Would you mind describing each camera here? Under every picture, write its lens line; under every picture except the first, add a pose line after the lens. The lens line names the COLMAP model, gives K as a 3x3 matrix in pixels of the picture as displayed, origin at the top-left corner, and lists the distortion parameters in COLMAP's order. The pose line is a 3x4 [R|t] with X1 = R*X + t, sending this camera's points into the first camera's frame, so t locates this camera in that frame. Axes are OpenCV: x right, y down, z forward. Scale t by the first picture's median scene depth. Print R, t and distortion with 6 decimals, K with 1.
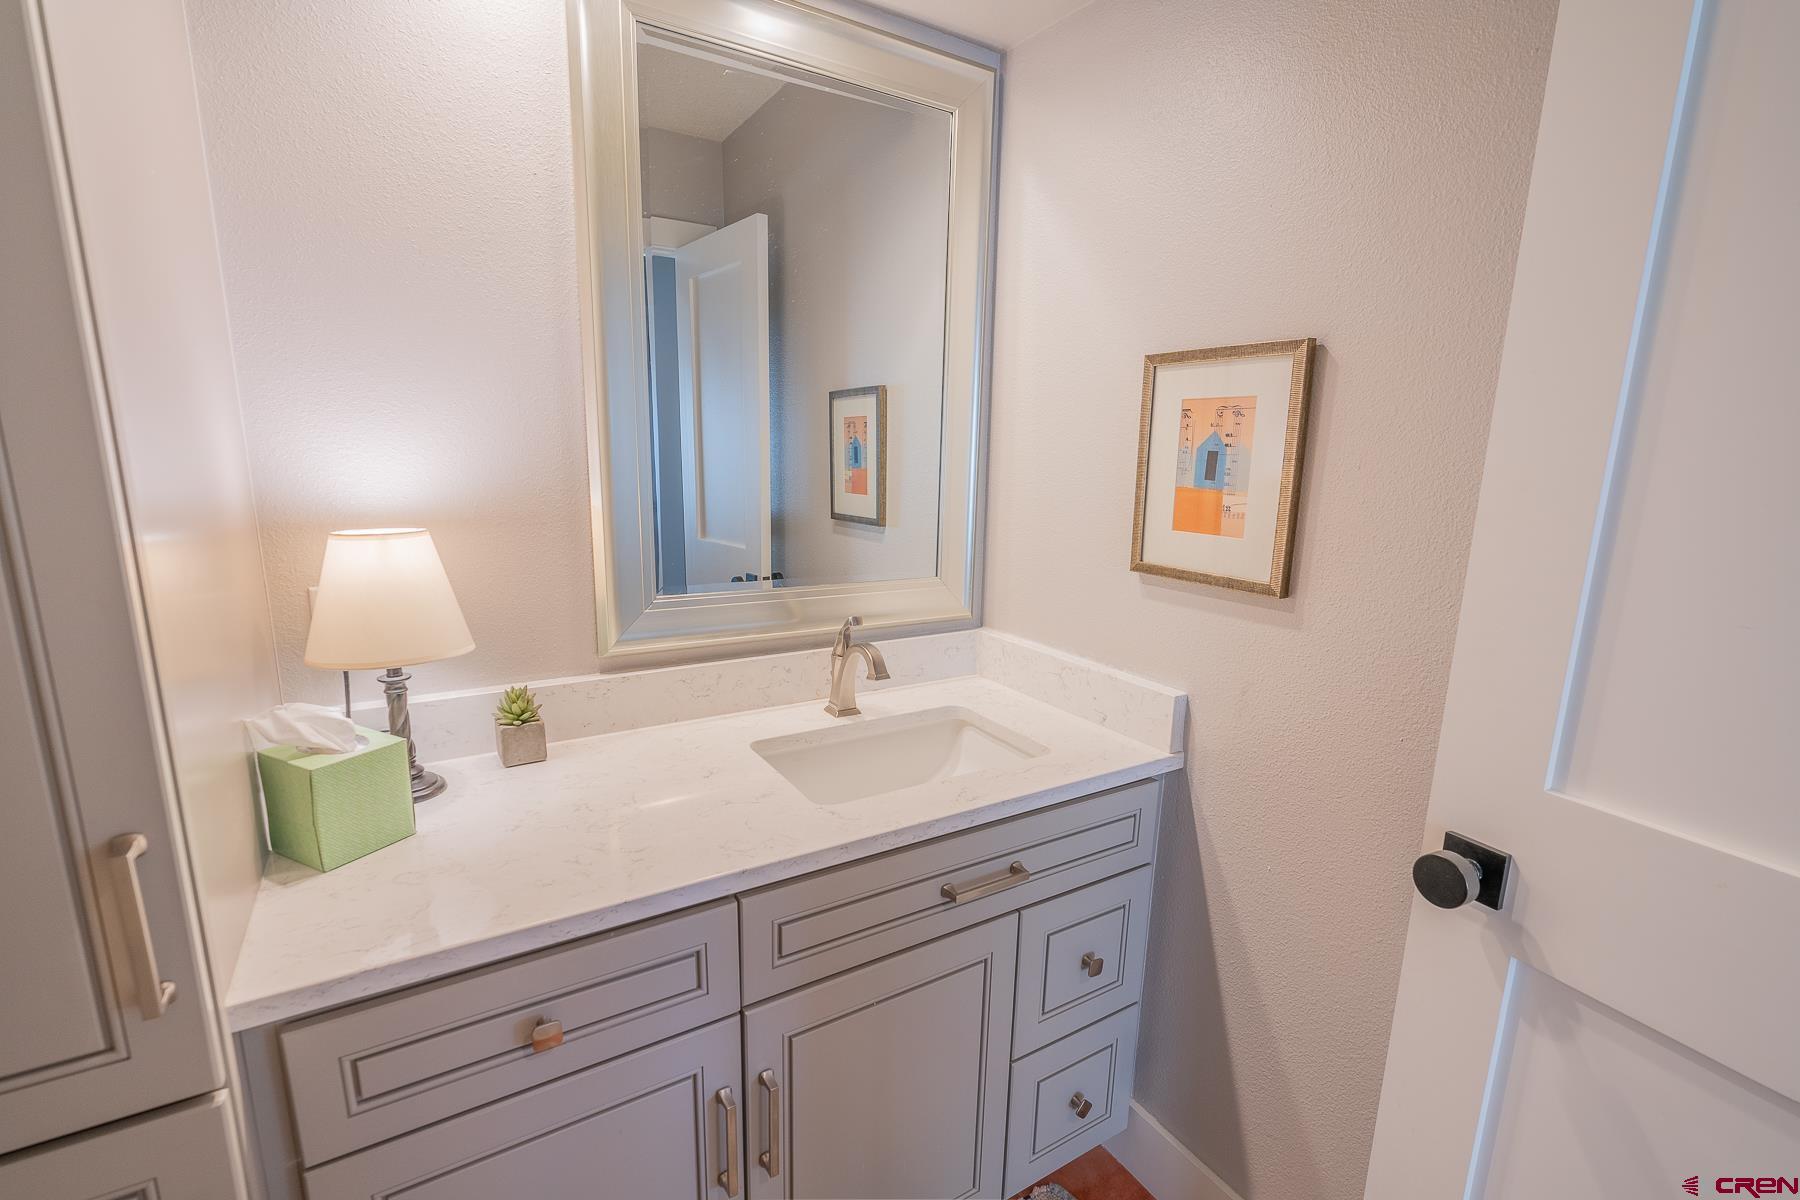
lens RADIAL K [[802.6, 0, 896.3], [0, 802.6, 612.0], [0, 0, 1]] dist [-0.004699, -0.000738]
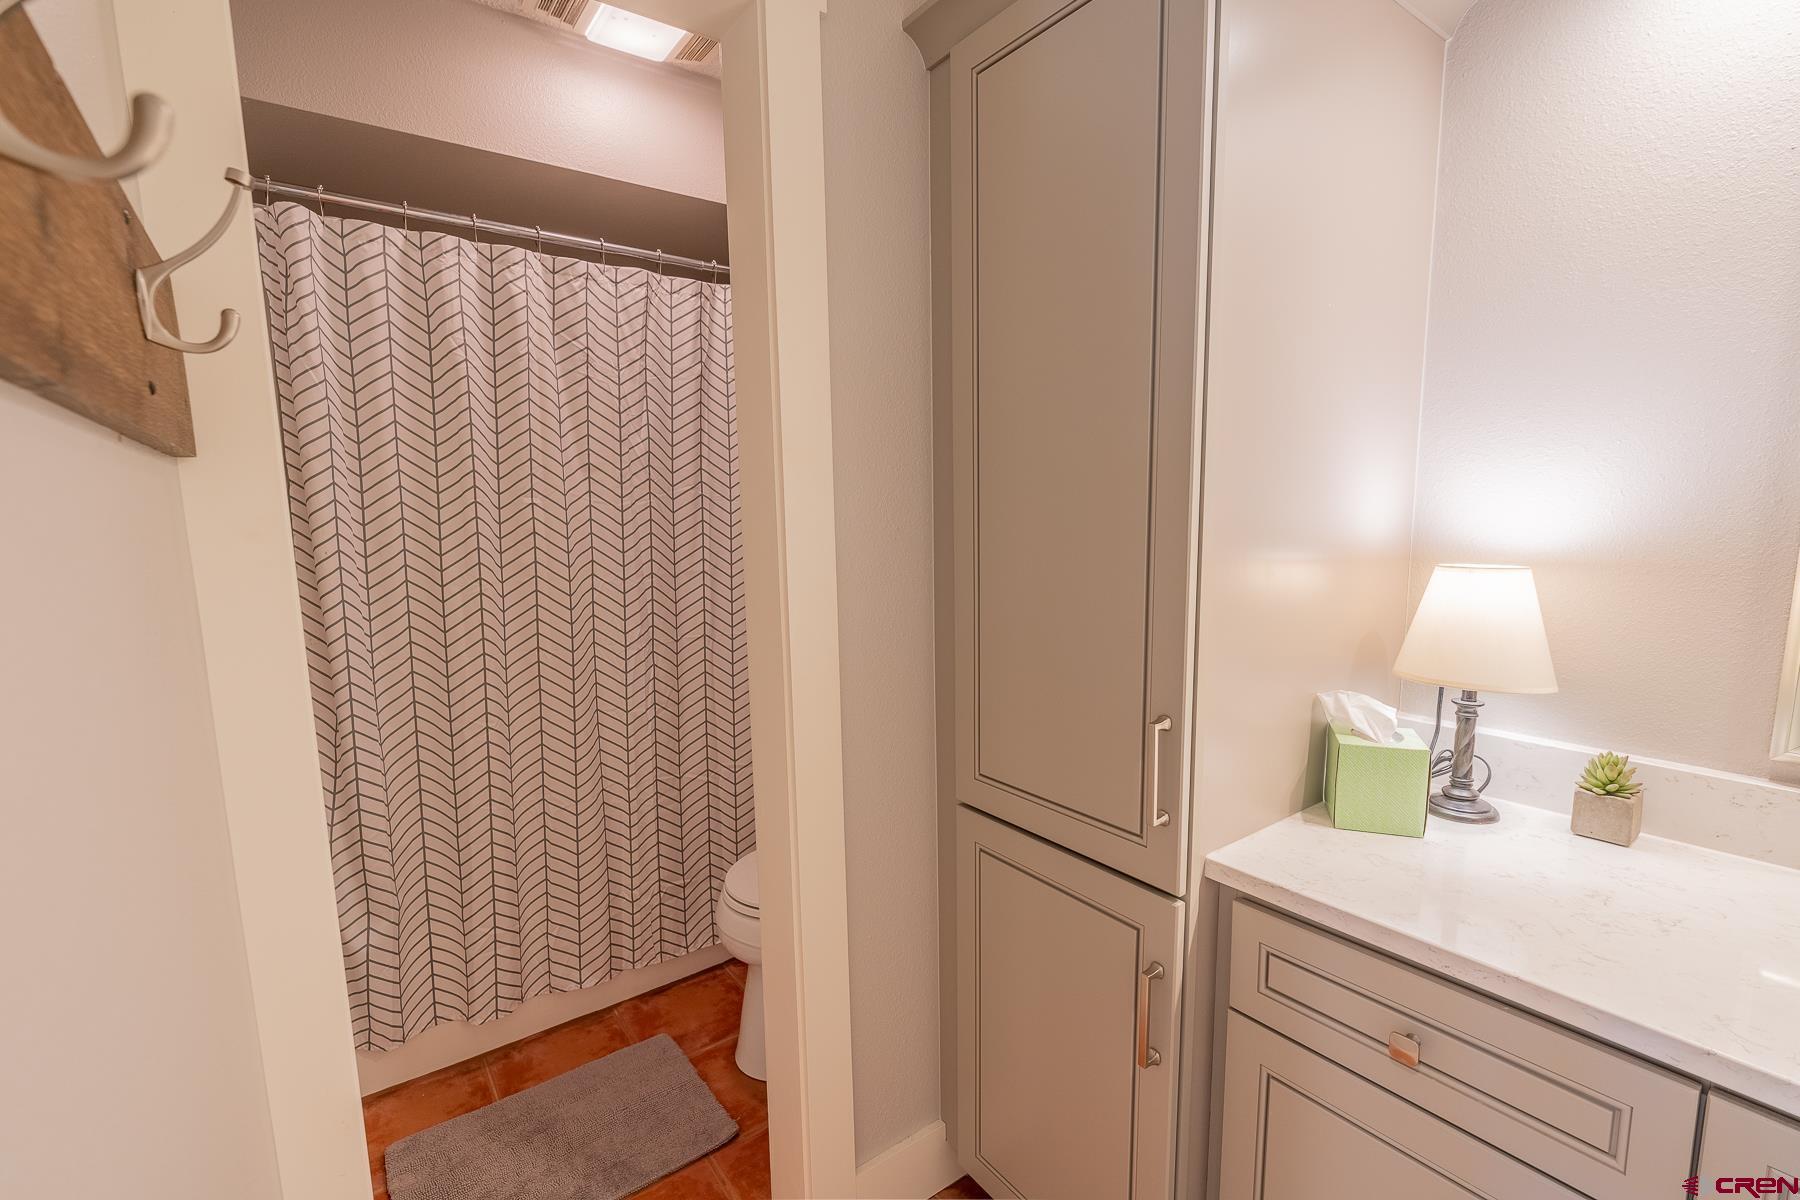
lens RADIAL K [[802.6, 0, 896.3], [0, 802.6, 612.0], [0, 0, 1]] dist [-0.004699, -0.000738]
pose [[0.080077, 0.110947, -0.990595, 0.362019], [-0.184160, 0.978325, 0.094686, 0.003125], [0.979629, 0.174845, 0.098773, 0.124617]]
